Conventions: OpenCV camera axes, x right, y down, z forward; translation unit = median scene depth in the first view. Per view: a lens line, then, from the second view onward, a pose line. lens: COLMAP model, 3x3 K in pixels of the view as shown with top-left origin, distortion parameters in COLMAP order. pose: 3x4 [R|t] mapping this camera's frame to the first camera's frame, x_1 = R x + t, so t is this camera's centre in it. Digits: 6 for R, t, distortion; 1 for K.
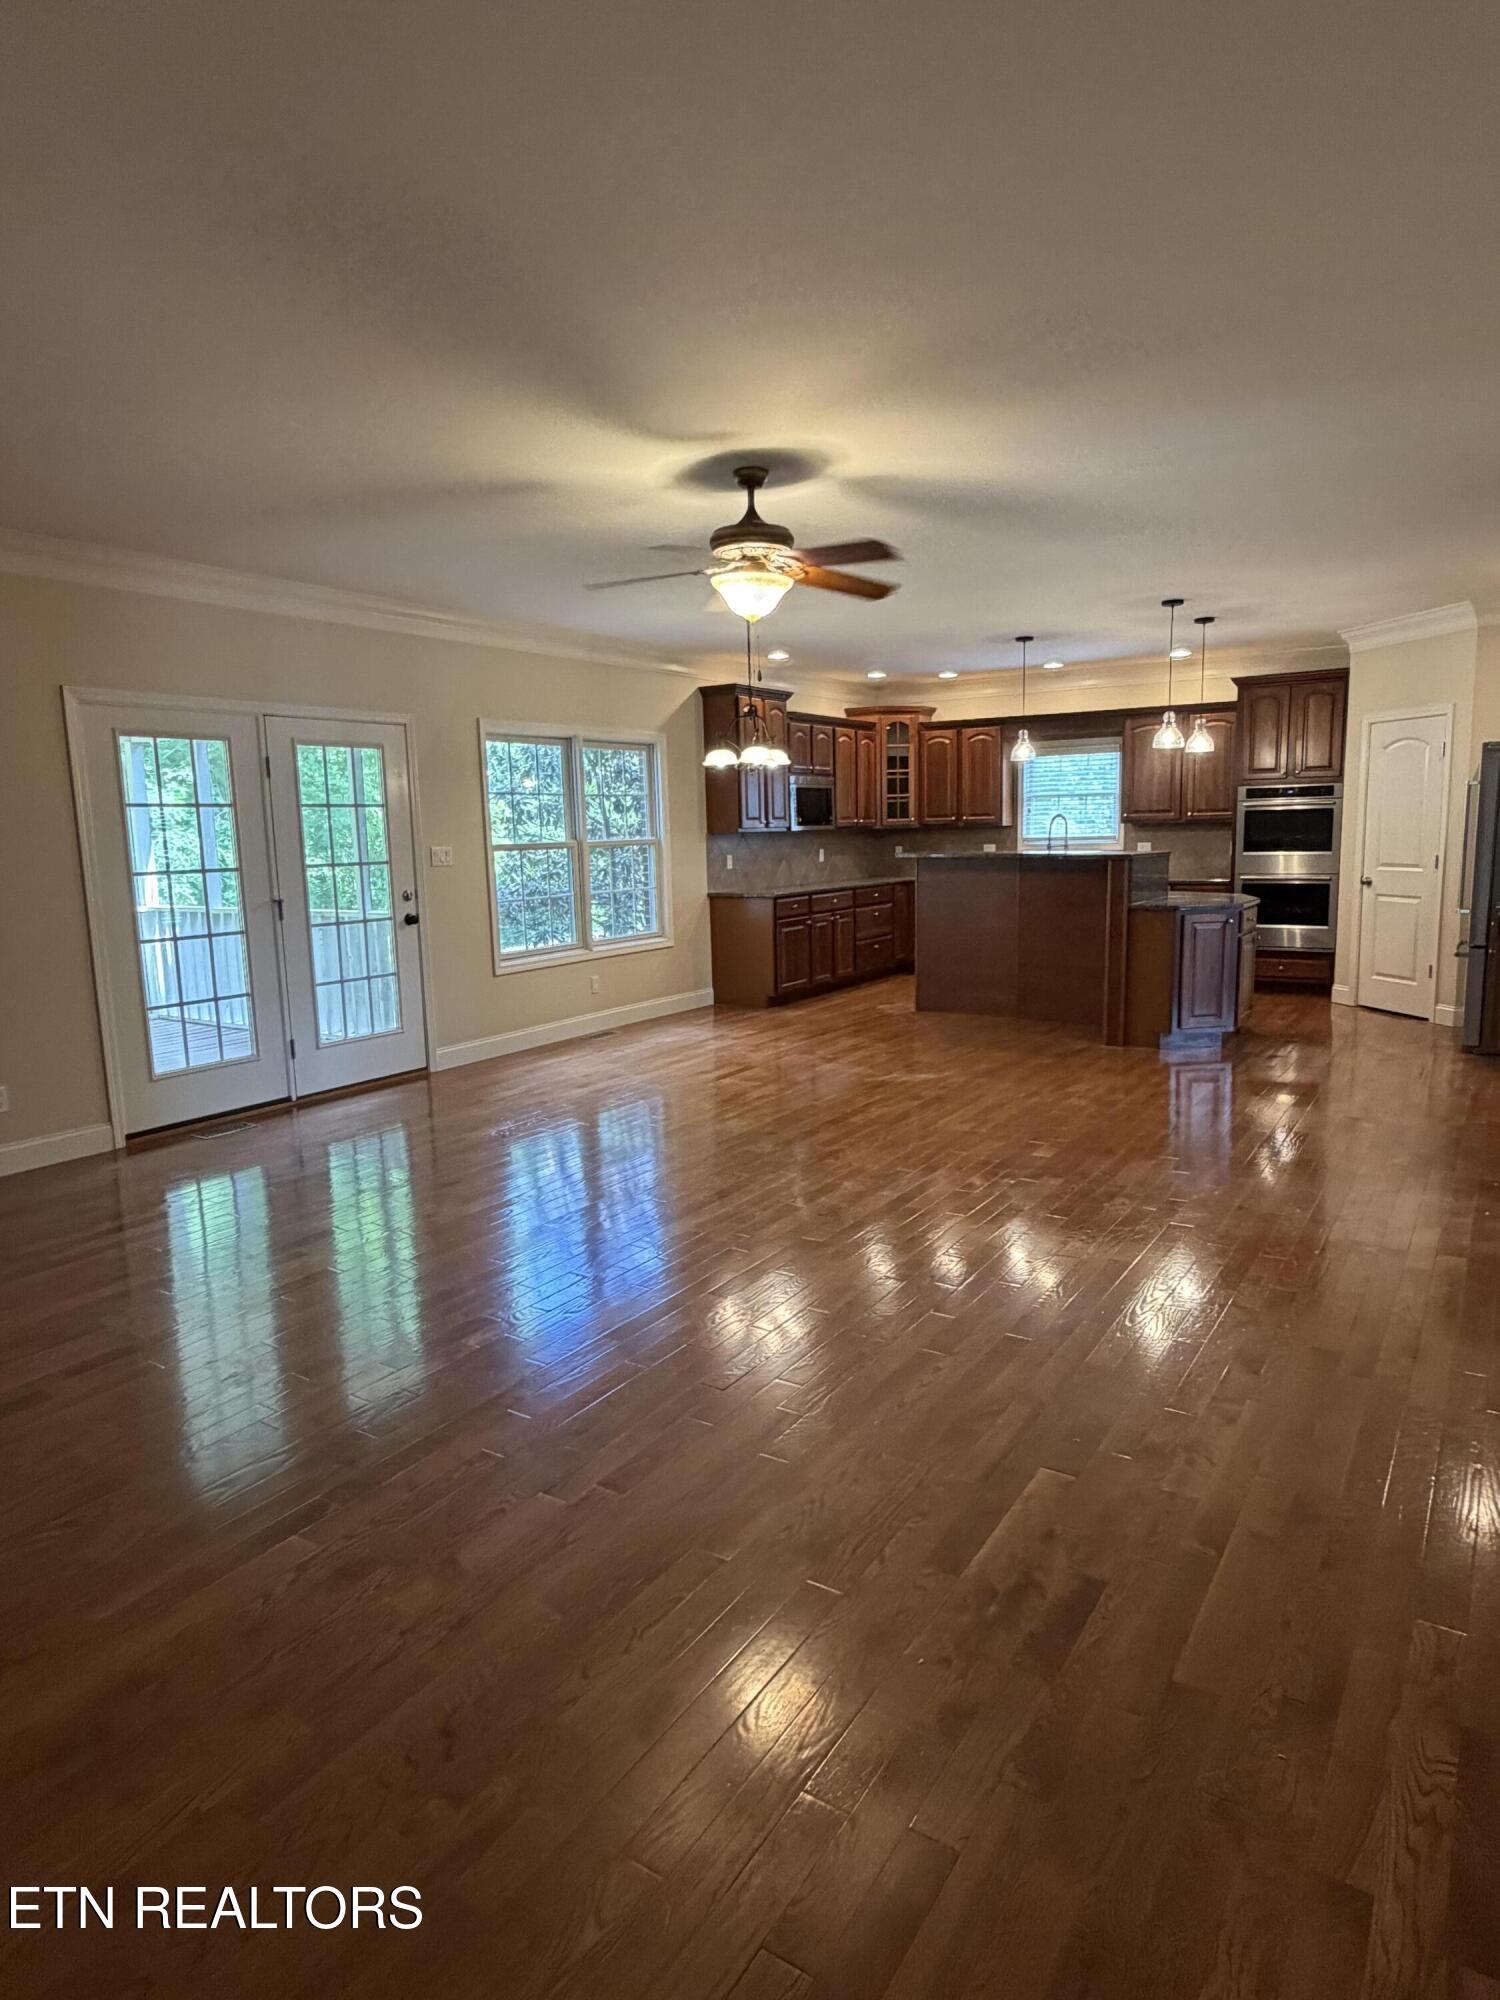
lens RADIAL K [[1175.2, 0, 756.6], [0, 1175.2, 998.7], [0, 0, 1]] dist [0.000400, -0.000604]
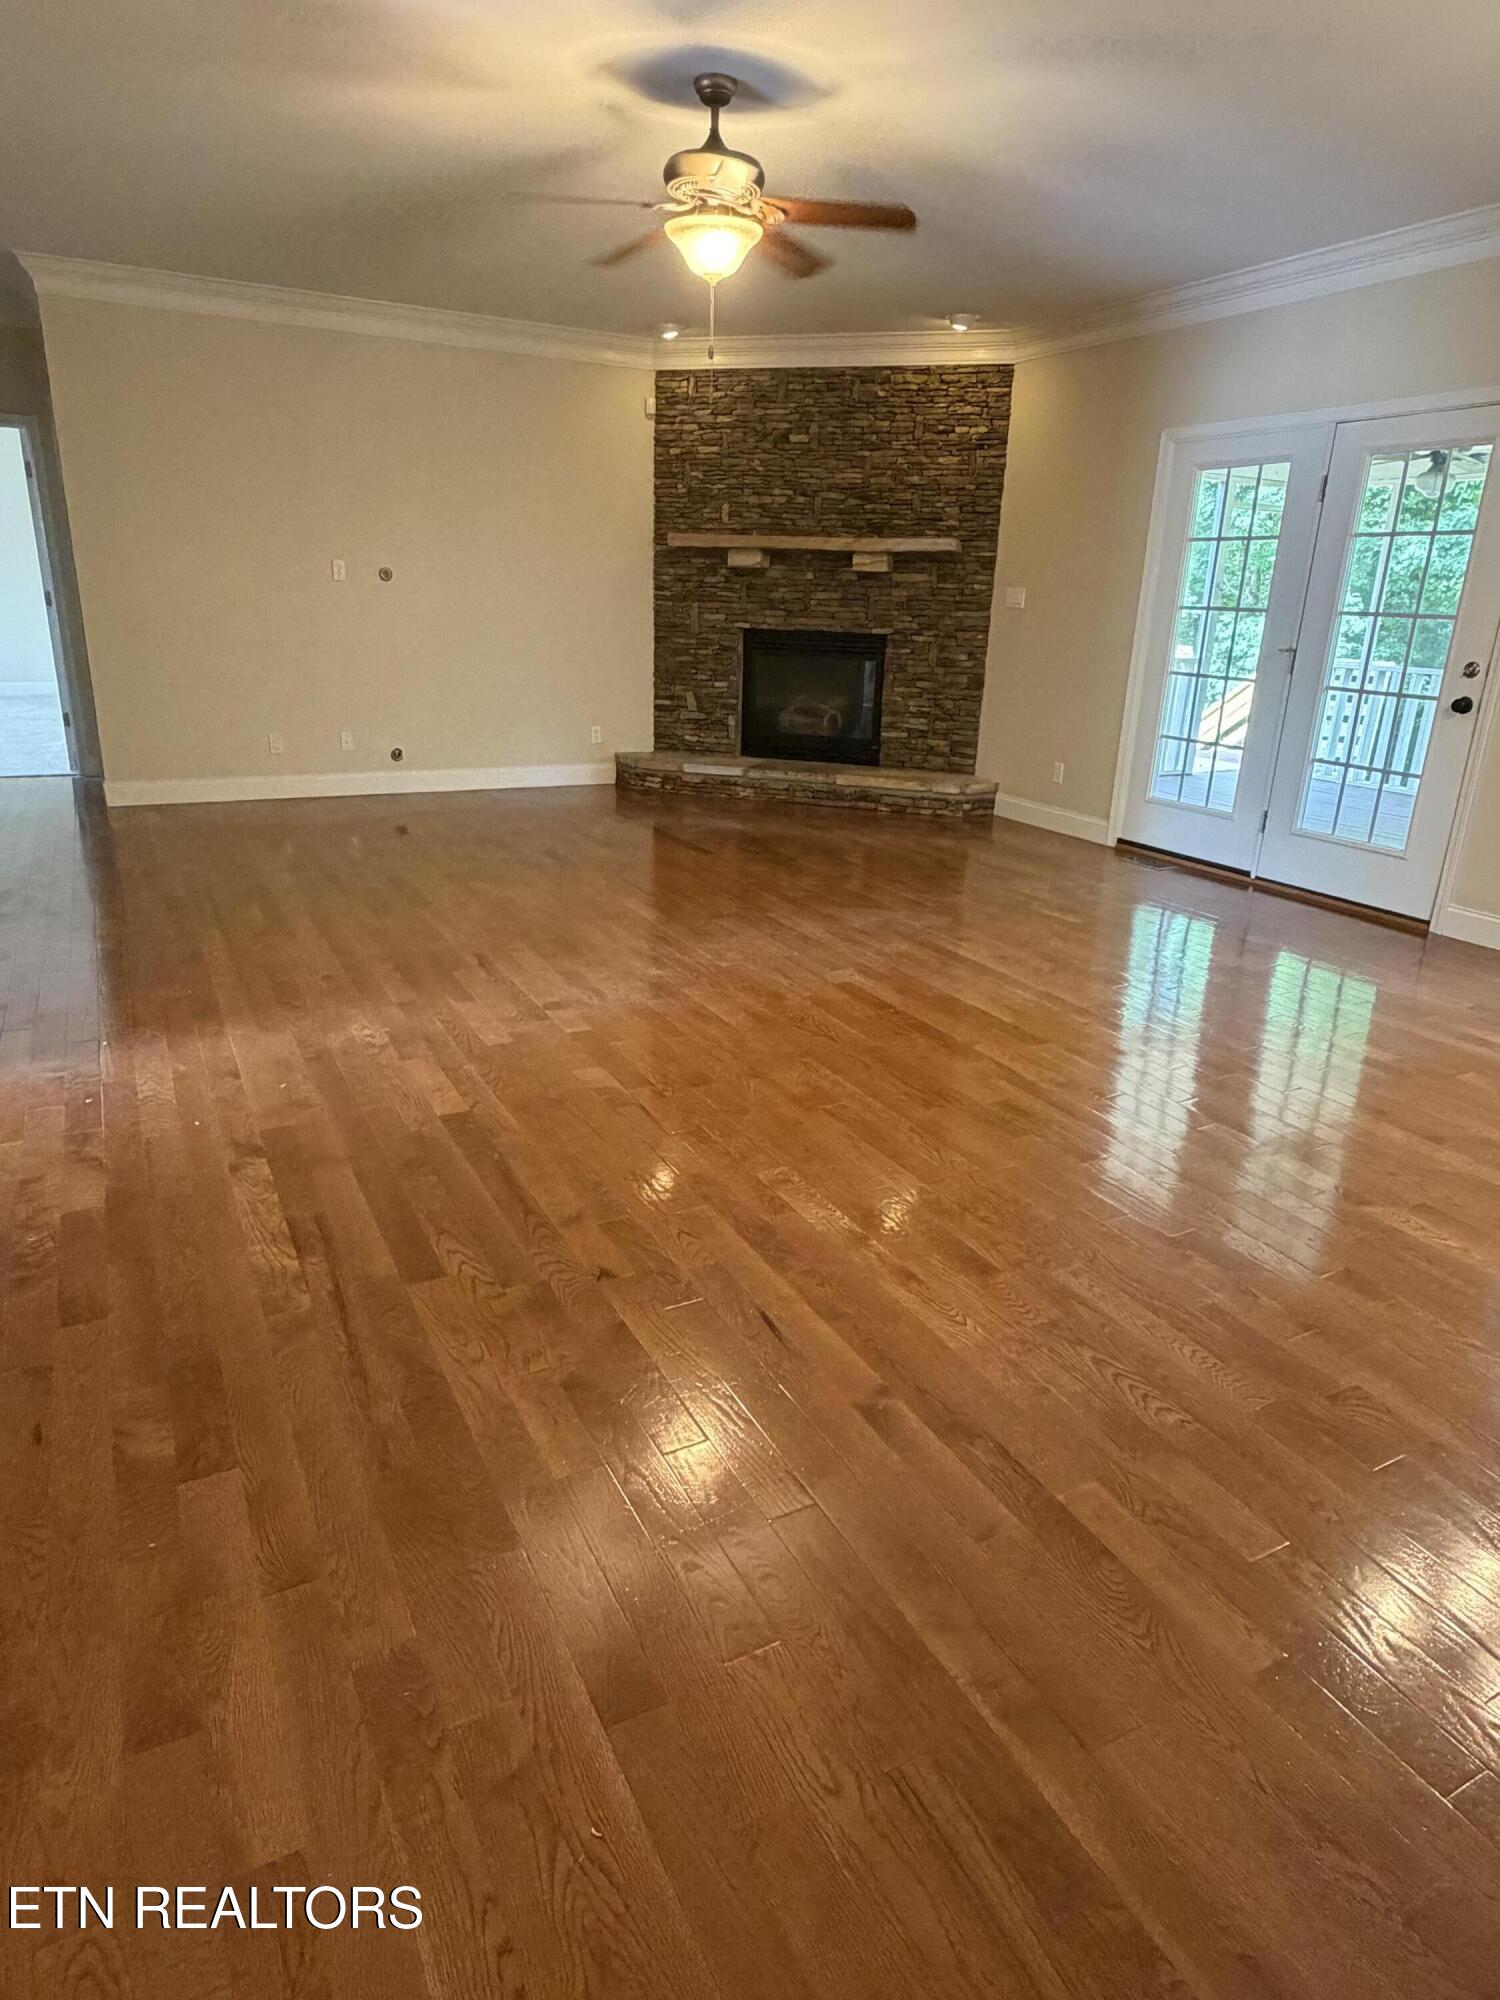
lens RADIAL K [[1175.2, 0, 756.6], [0, 1175.2, 998.7], [0, 0, 1]] dist [0.000400, -0.000604]
pose [[-0.491726, 0.288921, -0.821420, 0.650914], [-0.146038, 0.902621, 0.404905, -0.161571], [0.858416, 0.319061, -0.401649, 1.207468]]
